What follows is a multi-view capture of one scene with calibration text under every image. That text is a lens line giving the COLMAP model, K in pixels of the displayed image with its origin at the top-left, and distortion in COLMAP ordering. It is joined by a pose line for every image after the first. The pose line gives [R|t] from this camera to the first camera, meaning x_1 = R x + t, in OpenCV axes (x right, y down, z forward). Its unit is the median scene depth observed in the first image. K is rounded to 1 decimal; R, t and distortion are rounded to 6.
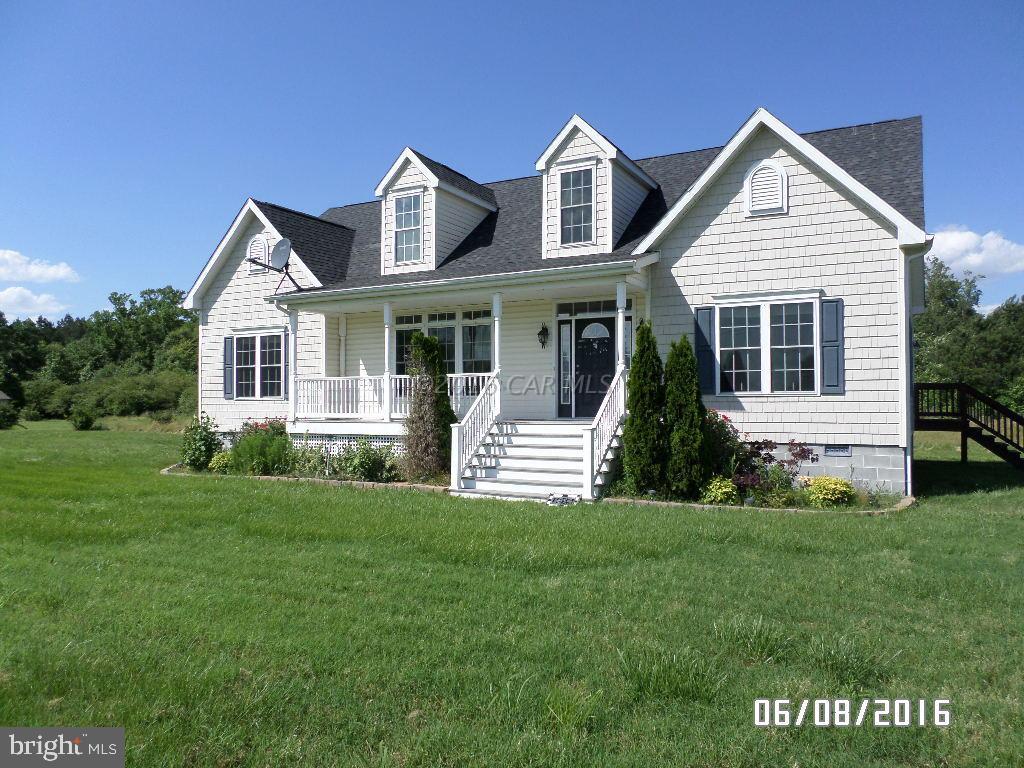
lens RADIAL K [[772.4, 0, 511.3], [0, 772.4, 385.7], [0, 0, 1]] dist [-0.004651, 0.002077]
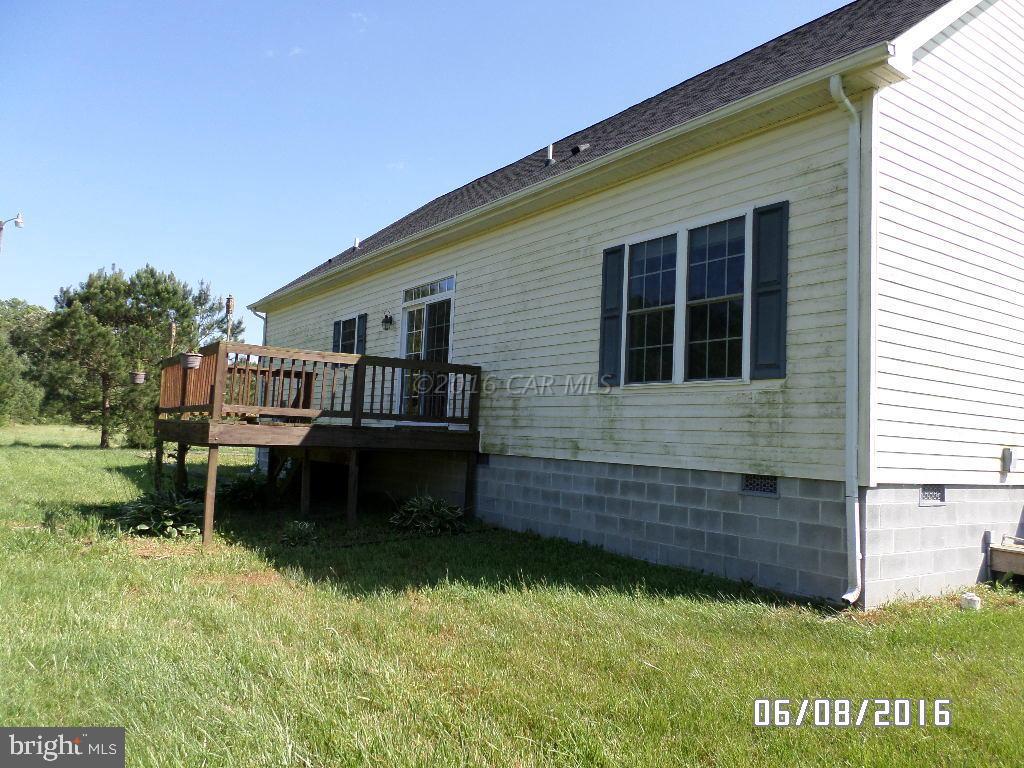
lens RADIAL K [[772.4, 0, 512.4], [0, 772.4, 383.2], [0, 0, 1]] dist [-0.004651, 0.002077]
pose [[0.880881, 0.008826, -0.473255, -0.216833], [-0.039251, 0.997745, -0.054451, 0.039380], [0.471707, 0.066541, 0.879241, 0.614886]]
